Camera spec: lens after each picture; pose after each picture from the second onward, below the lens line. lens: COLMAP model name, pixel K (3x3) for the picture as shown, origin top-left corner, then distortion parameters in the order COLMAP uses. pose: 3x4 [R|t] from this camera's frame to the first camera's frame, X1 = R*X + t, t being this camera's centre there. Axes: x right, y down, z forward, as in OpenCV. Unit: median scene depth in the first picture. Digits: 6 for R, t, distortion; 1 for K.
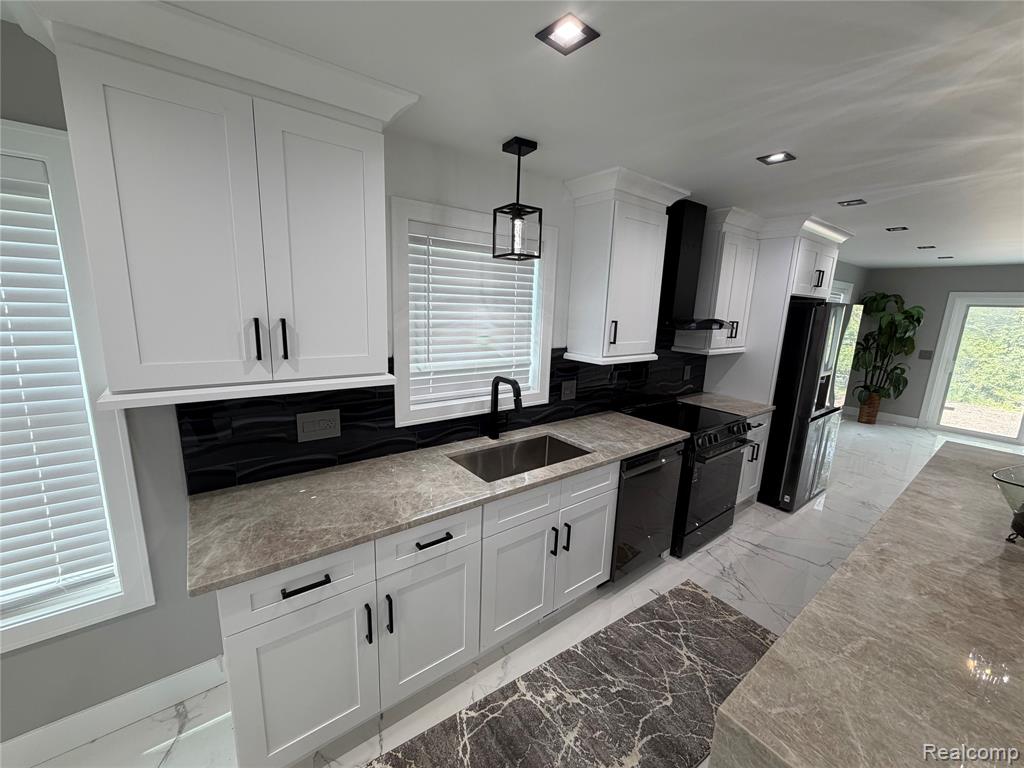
lens RADIAL K [[406.9, 0, 507.2], [0, 406.9, 387.0], [0, 0, 1]] dist [-0.000571, -0.000358]
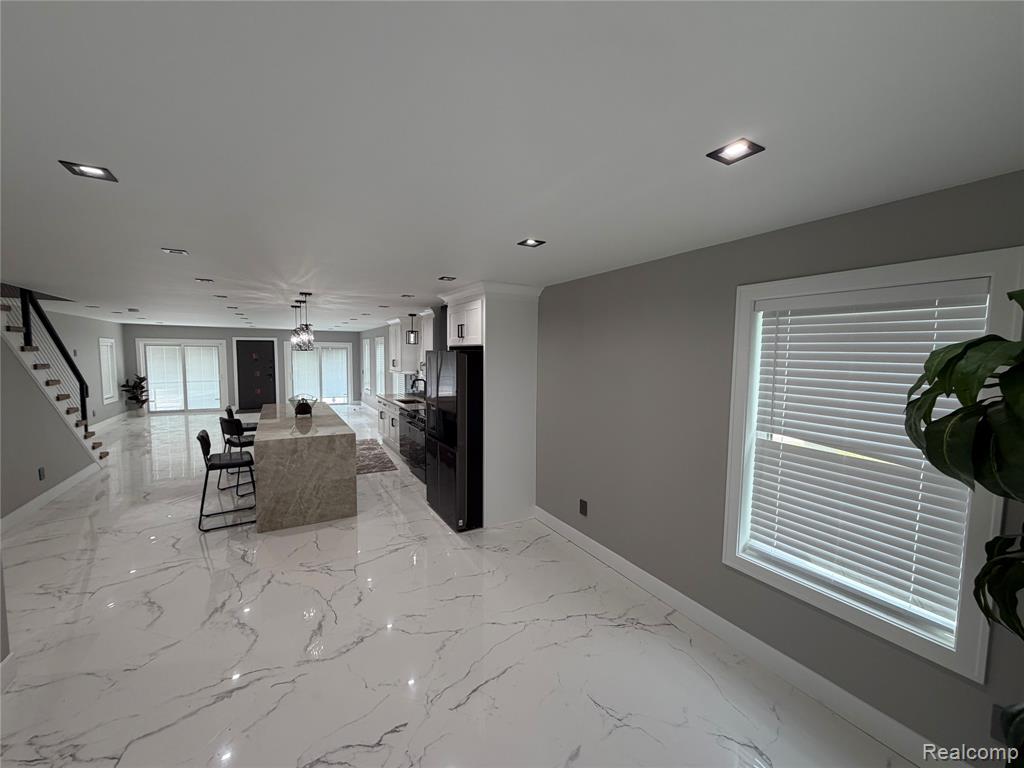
lens RADIAL K [[406.9, 0, 509.3], [0, 406.9, 383.4], [0, 0, 1]] dist [-0.000571, -0.000358]
pose [[-0.134480, 0.039655, -0.990122, 3.181096], [-0.210374, 0.975279, 0.067634, -0.363847], [0.968327, 0.217391, -0.122814, 2.136280]]
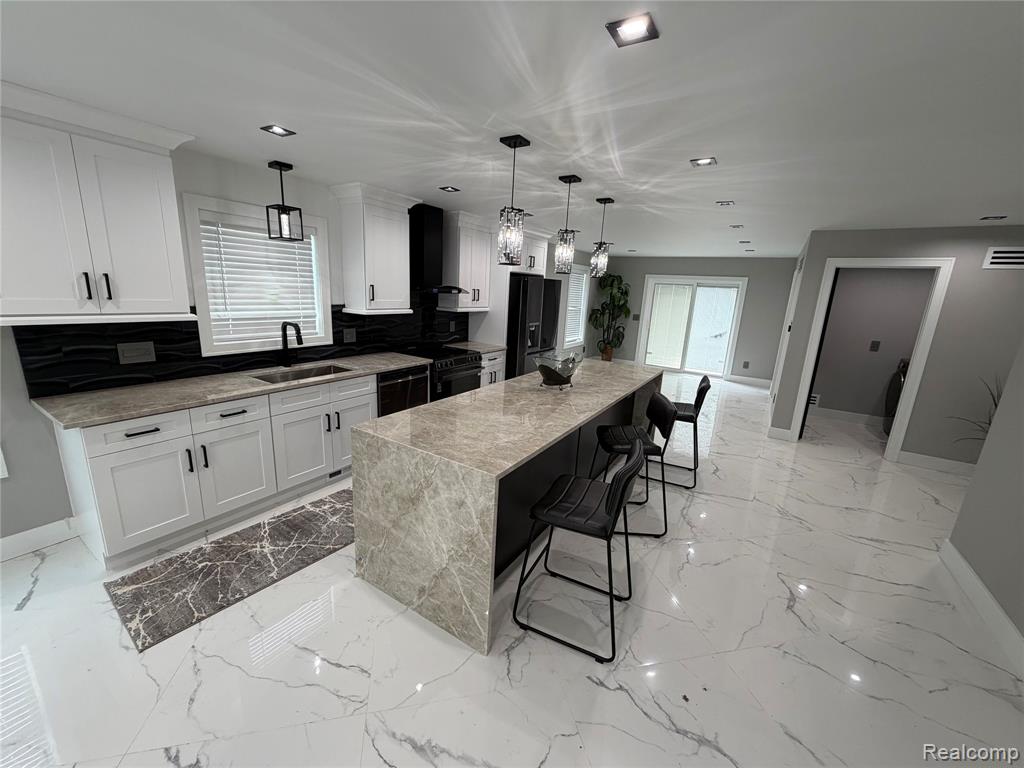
lens RADIAL K [[406.9, 0, 509.0], [0, 406.9, 386.9], [0, 0, 1]] dist [-0.000571, -0.000358]
pose [[0.937790, -0.069110, 0.340254, 0.227099], [0.050868, 0.996763, 0.062256, 0.162090], [-0.343456, -0.041076, 0.938270, -0.669342]]
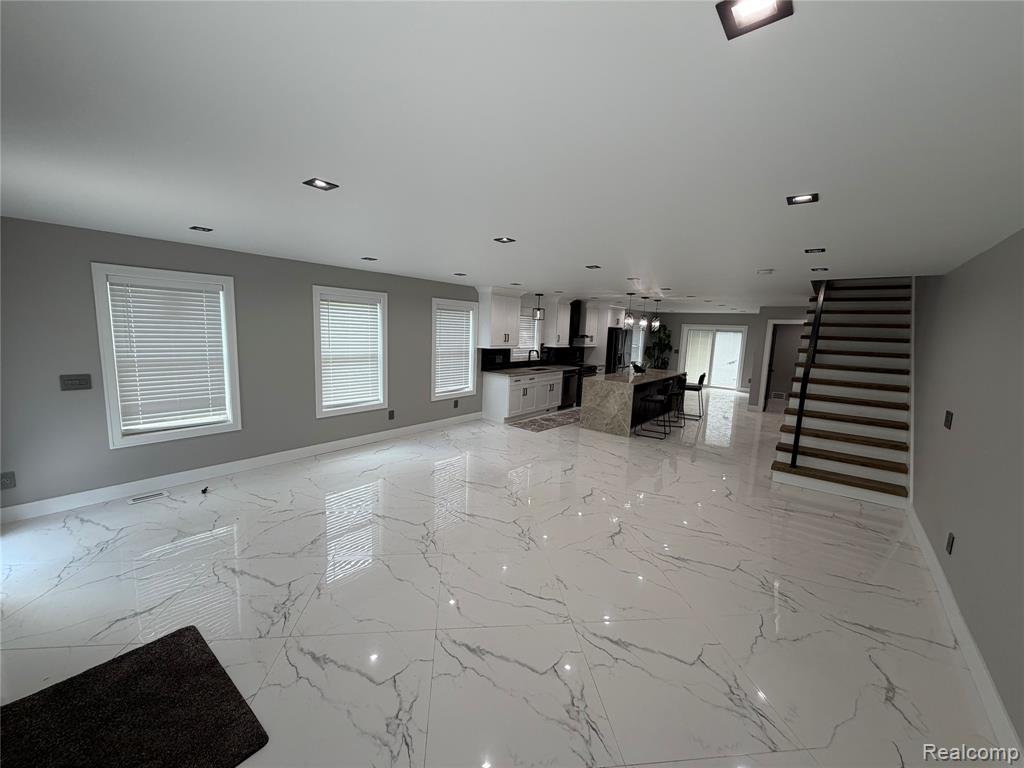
lens RADIAL K [[406.9, 0, 508.6], [0, 406.9, 386.6], [0, 0, 1]] dist [-0.000571, -0.000358]
pose [[0.969280, -0.030854, 0.244016, -1.202411], [0.042547, 0.998178, -0.042793, 0.485274], [-0.242251, 0.051861, 0.968827, -2.681720]]
